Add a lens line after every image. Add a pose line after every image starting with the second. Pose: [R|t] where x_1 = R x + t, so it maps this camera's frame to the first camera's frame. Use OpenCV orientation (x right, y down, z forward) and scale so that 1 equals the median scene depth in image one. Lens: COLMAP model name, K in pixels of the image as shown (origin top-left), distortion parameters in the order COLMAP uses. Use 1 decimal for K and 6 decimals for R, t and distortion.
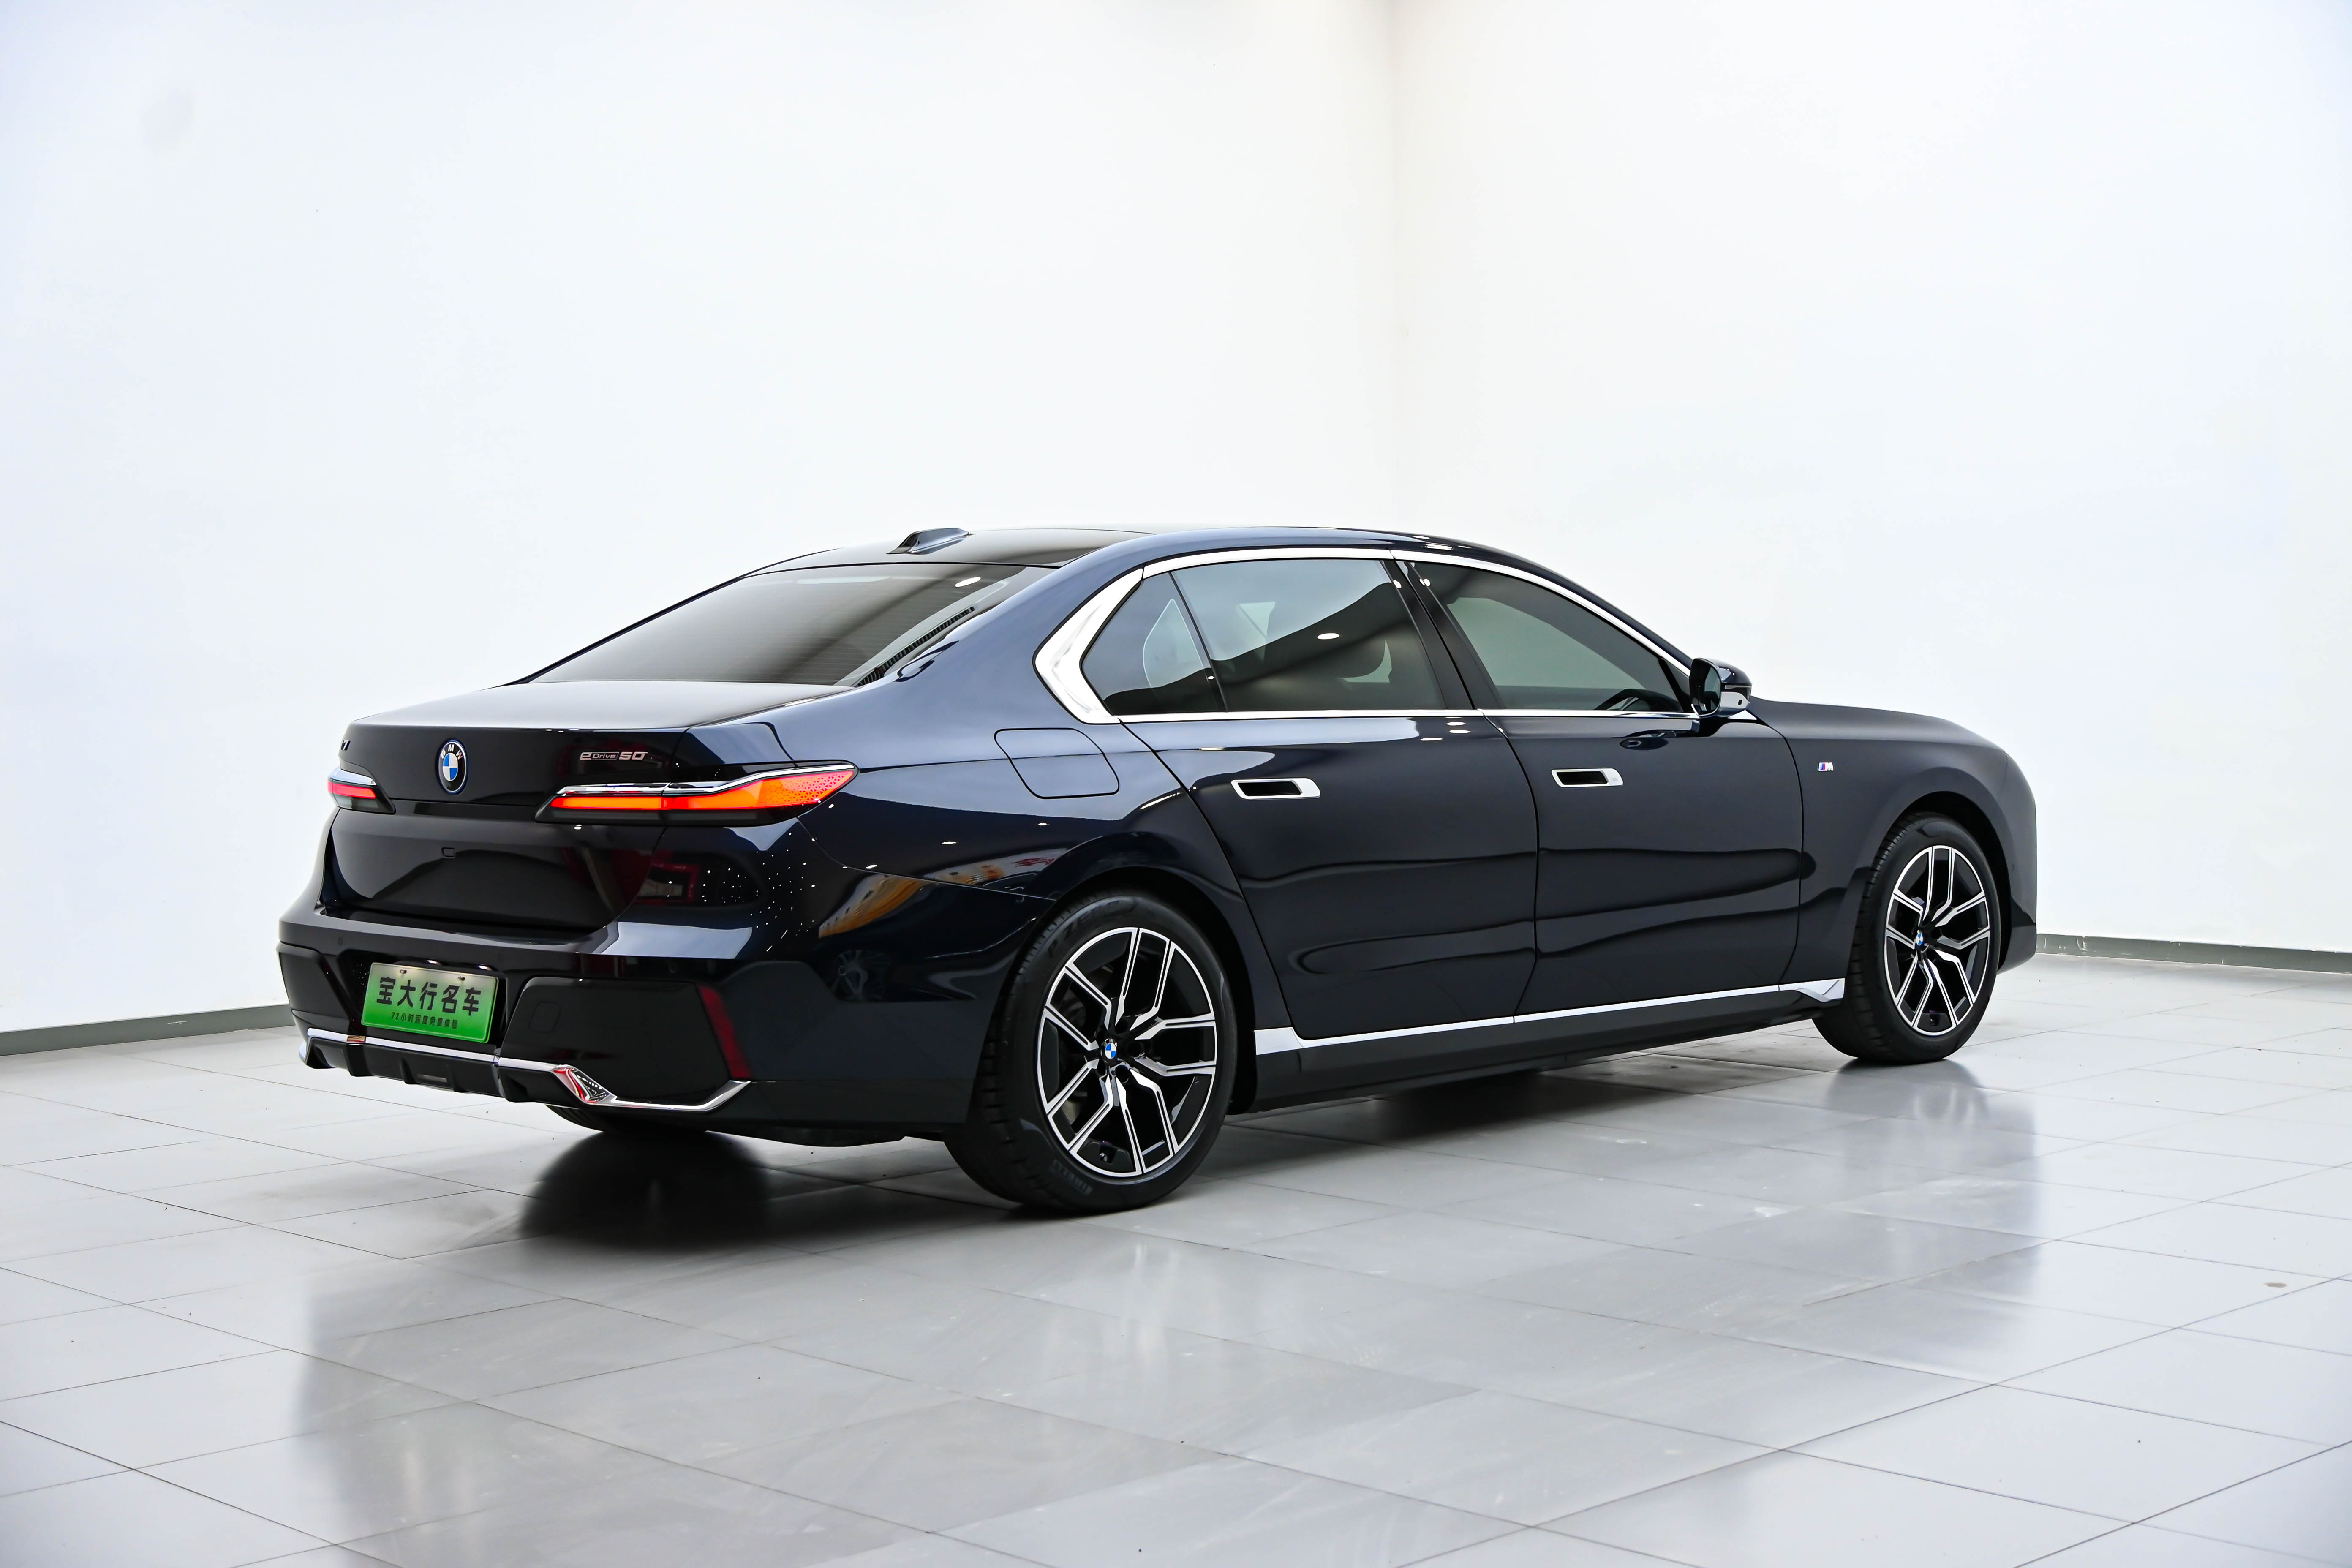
lens RADIAL K [[3309.1, 0, 1179.3], [0, 3309.1, 789.6], [0, 0, 1]] dist [-0.001017, 0.000000]
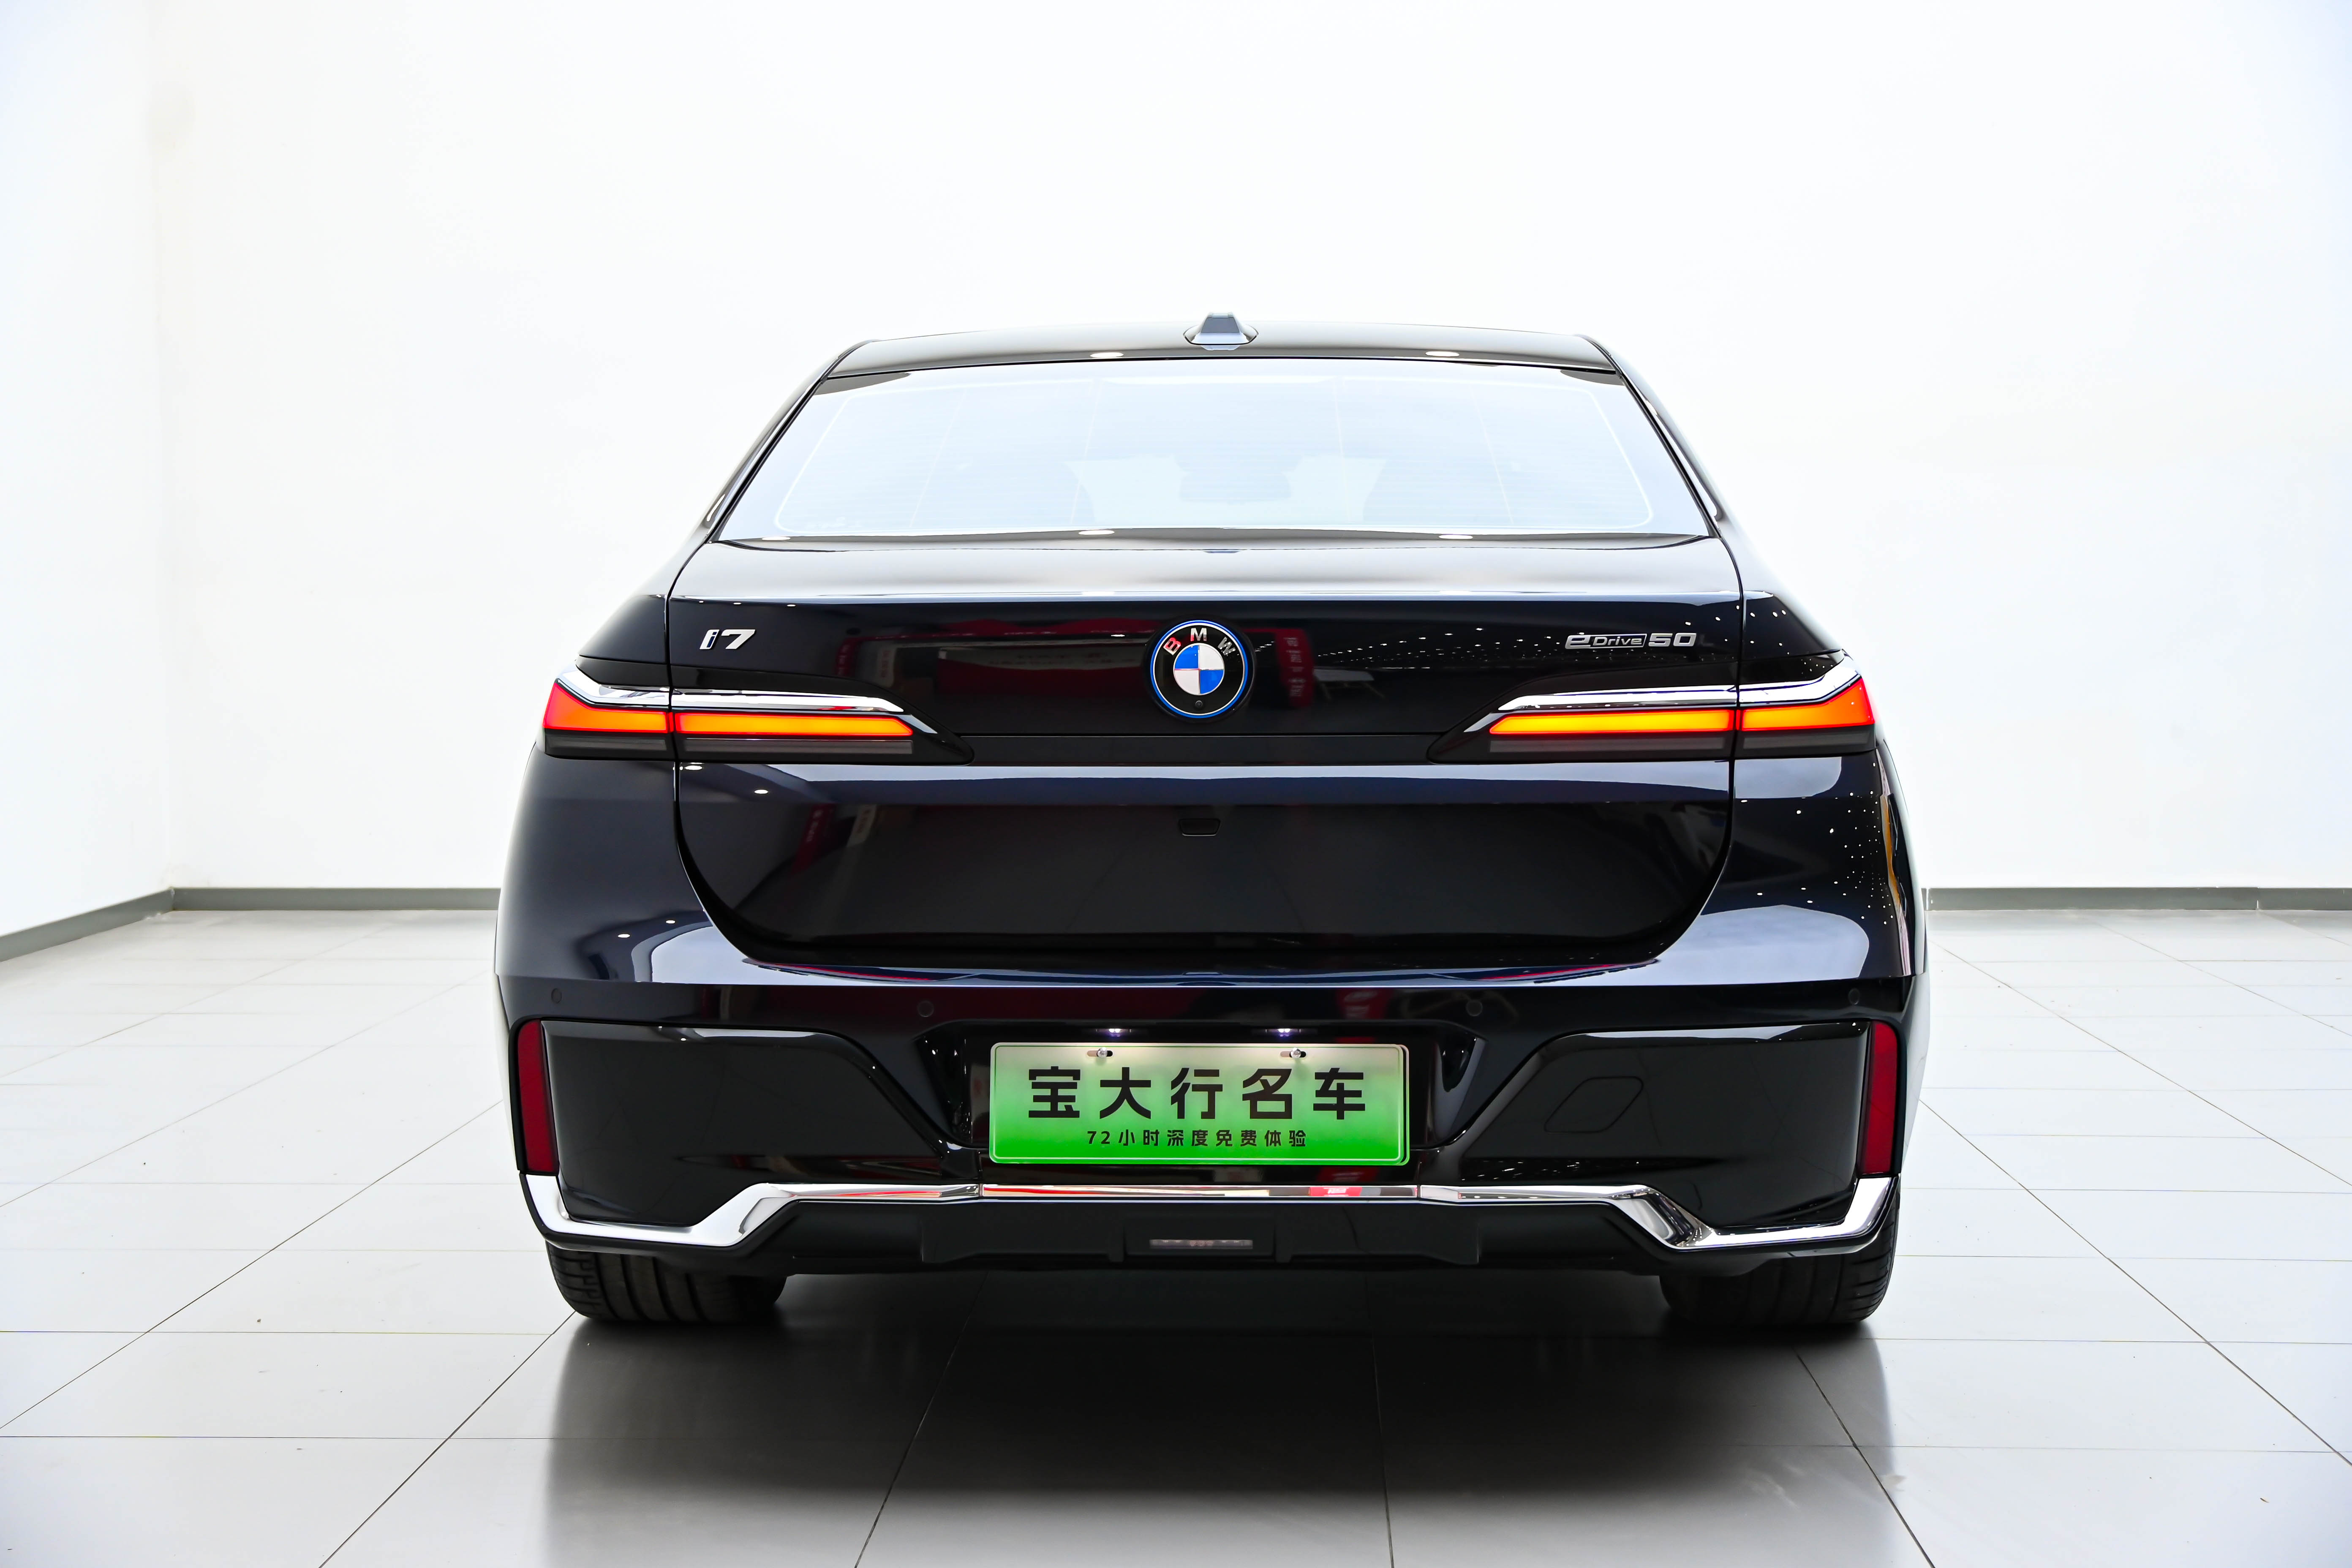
lens RADIAL K [[3309.1, 0, 1175.9], [0, 3309.1, 782.6], [0, 0, 1]] dist [-0.001017, 0.000000]
pose [[0.752295, -0.023526, 0.658406, -0.589571], [0.030166, 0.999544, 0.001247, 0.011065], [-0.658135, 0.018924, 0.752662, 0.601236]]
